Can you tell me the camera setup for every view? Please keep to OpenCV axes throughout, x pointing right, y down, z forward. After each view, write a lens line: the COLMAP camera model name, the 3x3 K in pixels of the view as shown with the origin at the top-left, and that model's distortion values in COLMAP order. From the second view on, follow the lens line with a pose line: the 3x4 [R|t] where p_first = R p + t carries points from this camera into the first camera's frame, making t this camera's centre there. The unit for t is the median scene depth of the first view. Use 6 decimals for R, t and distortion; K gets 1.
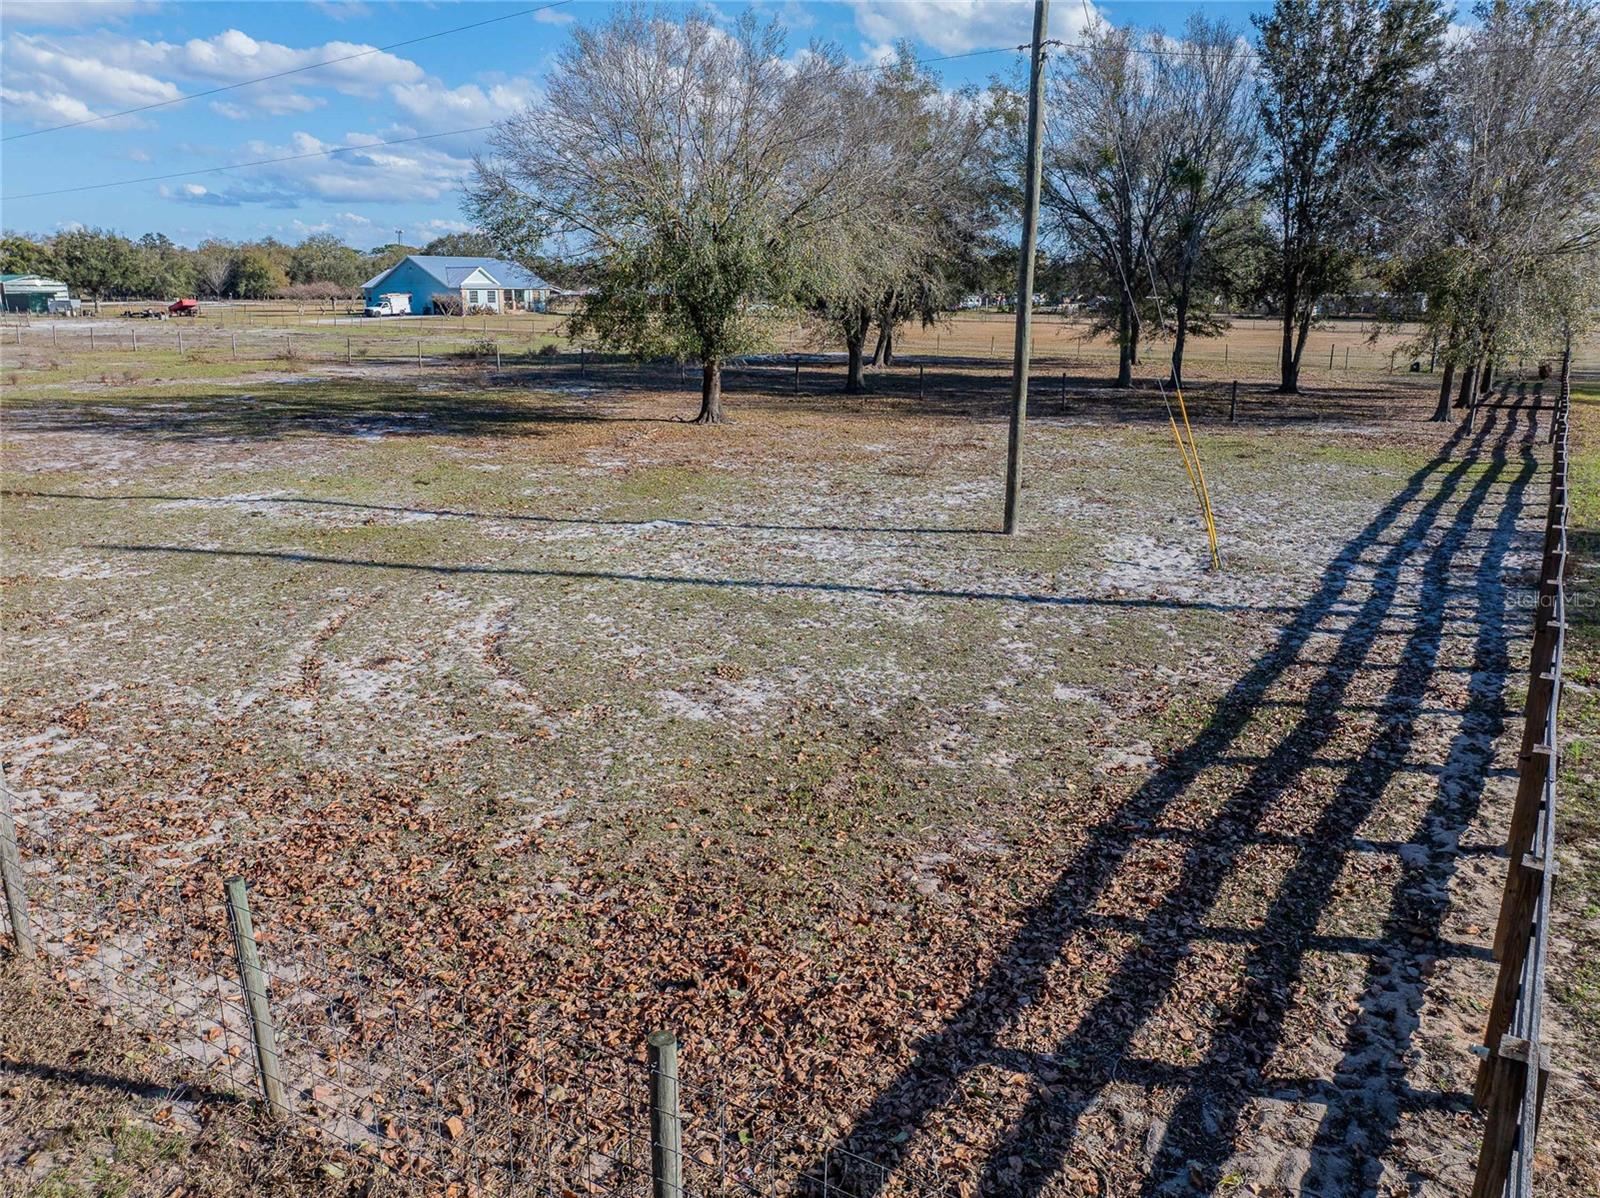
lens RADIAL K [[1131.7, 0, 798.3], [0, 1131.7, 593.6], [0, 0, 1]] dist [-0.060317, 0.037854]
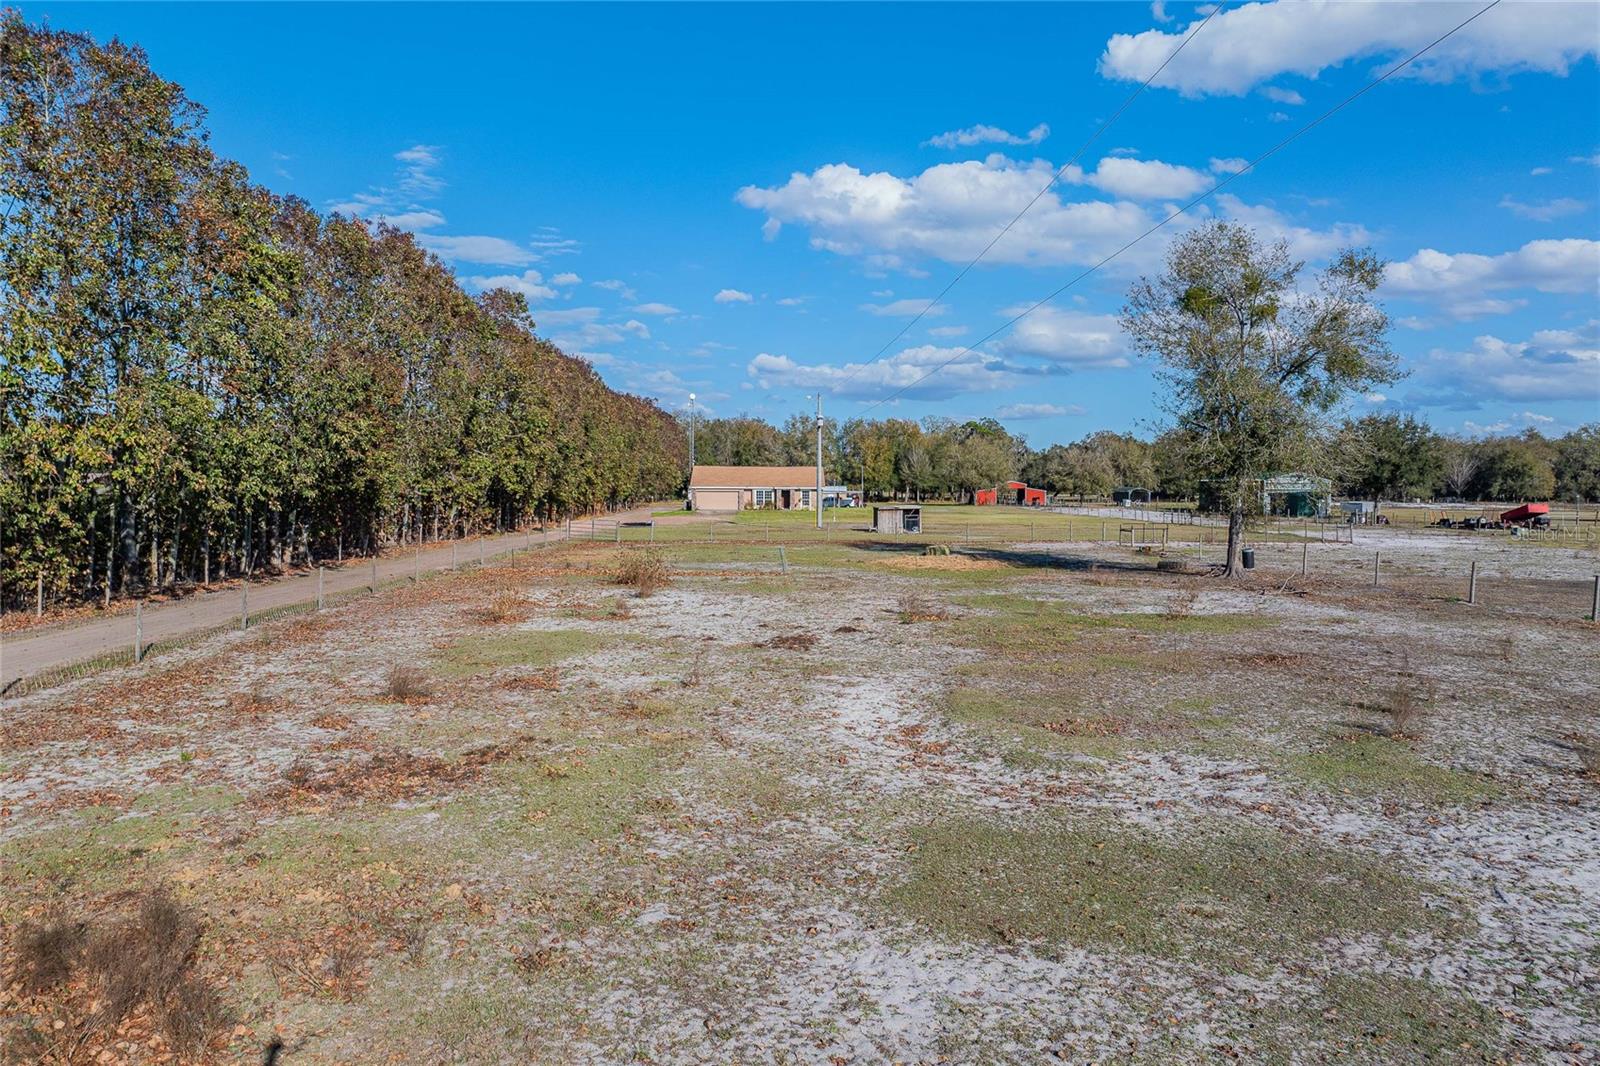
lens RADIAL K [[1108.3, 0, 836.6], [0, 1108.3, 530.8], [0, 0, 1]] dist [0.029207, 0.000293]
pose [[0.610381, 0.027060, -0.791646, -0.138222], [-0.206964, 0.970147, -0.126413, -0.037940], [0.764592, 0.241002, 0.597759, 0.138810]]
